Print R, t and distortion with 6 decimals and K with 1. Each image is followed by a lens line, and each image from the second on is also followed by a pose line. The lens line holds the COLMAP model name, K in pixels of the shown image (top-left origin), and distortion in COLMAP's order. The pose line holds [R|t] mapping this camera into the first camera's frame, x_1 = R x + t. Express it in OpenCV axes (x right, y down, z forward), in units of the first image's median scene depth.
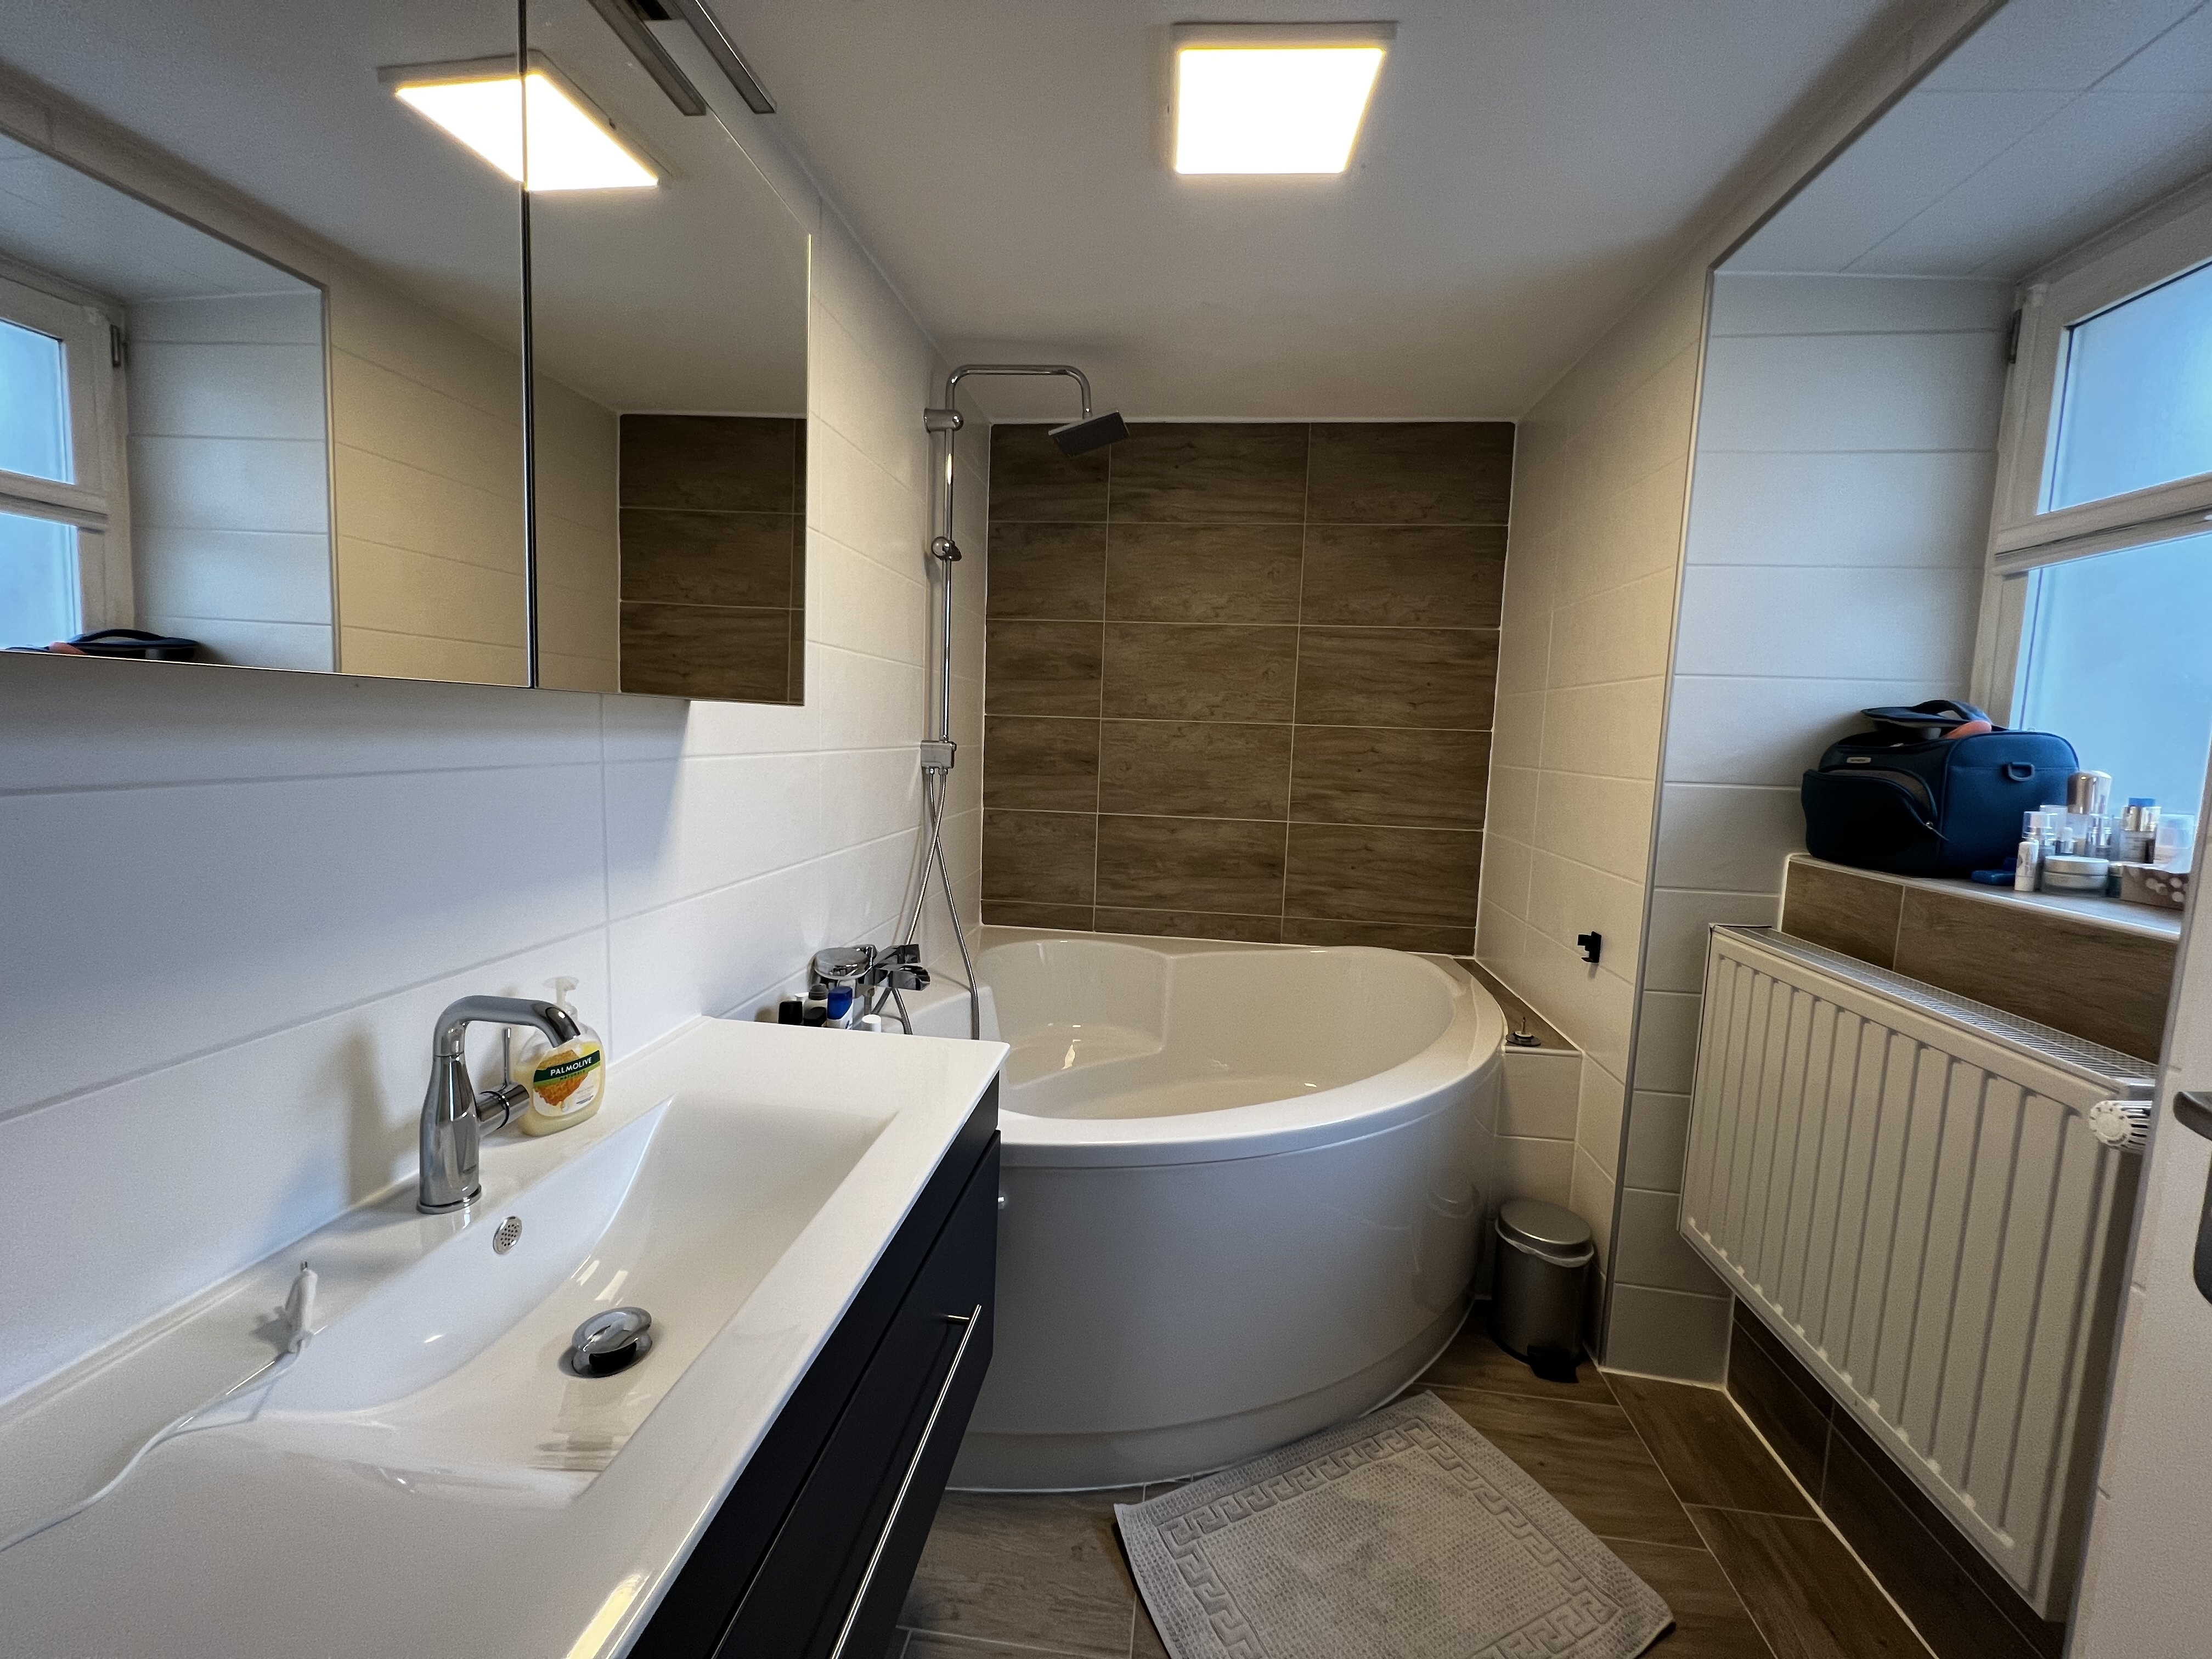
lens RADIAL K [[887.9, 0, 1106.8], [0, 887.9, 821.8], [0, 0, 1]] dist [-0.002461, -0.000440]
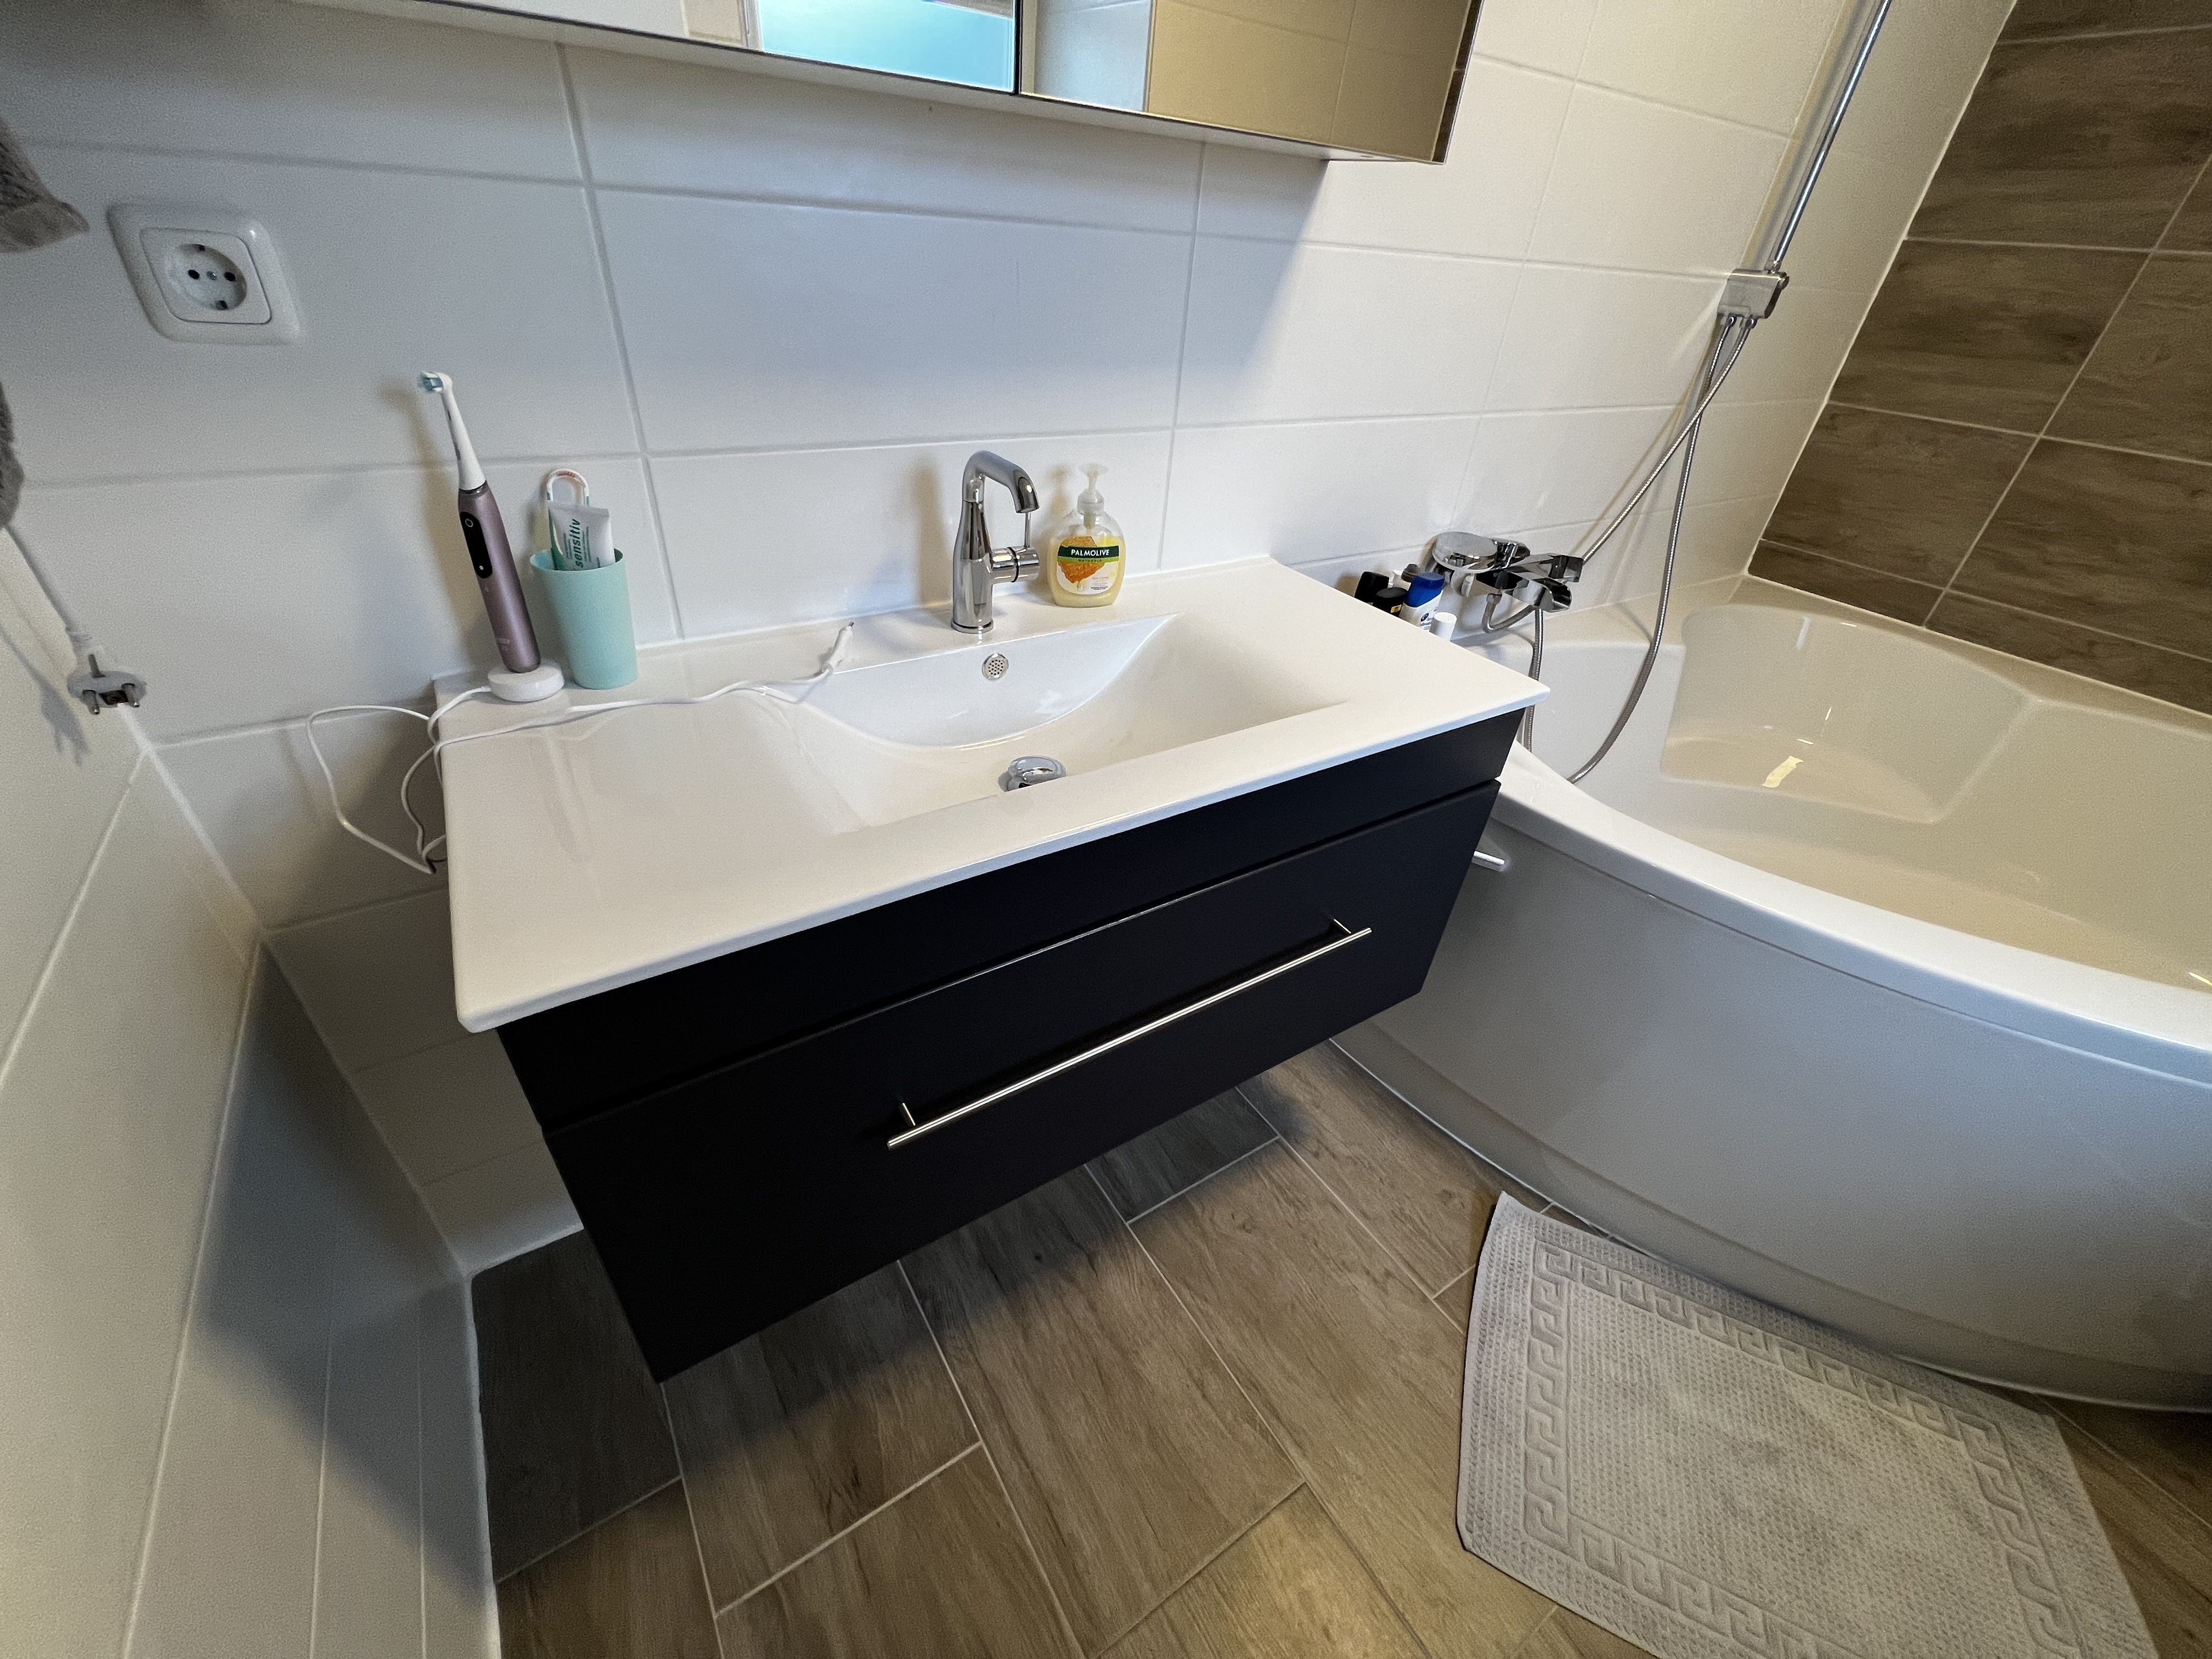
lens RADIAL K [[888.9, 0, 1104.5], [0, 888.9, 828.5], [0, 0, 1]] dist [-0.001591, -0.000143]
pose [[0.633801, 0.439541, -0.636475, 0.168020], [-0.126406, 0.870650, 0.475384, 0.031766], [0.763098, -0.220845, 0.607379, 0.176600]]
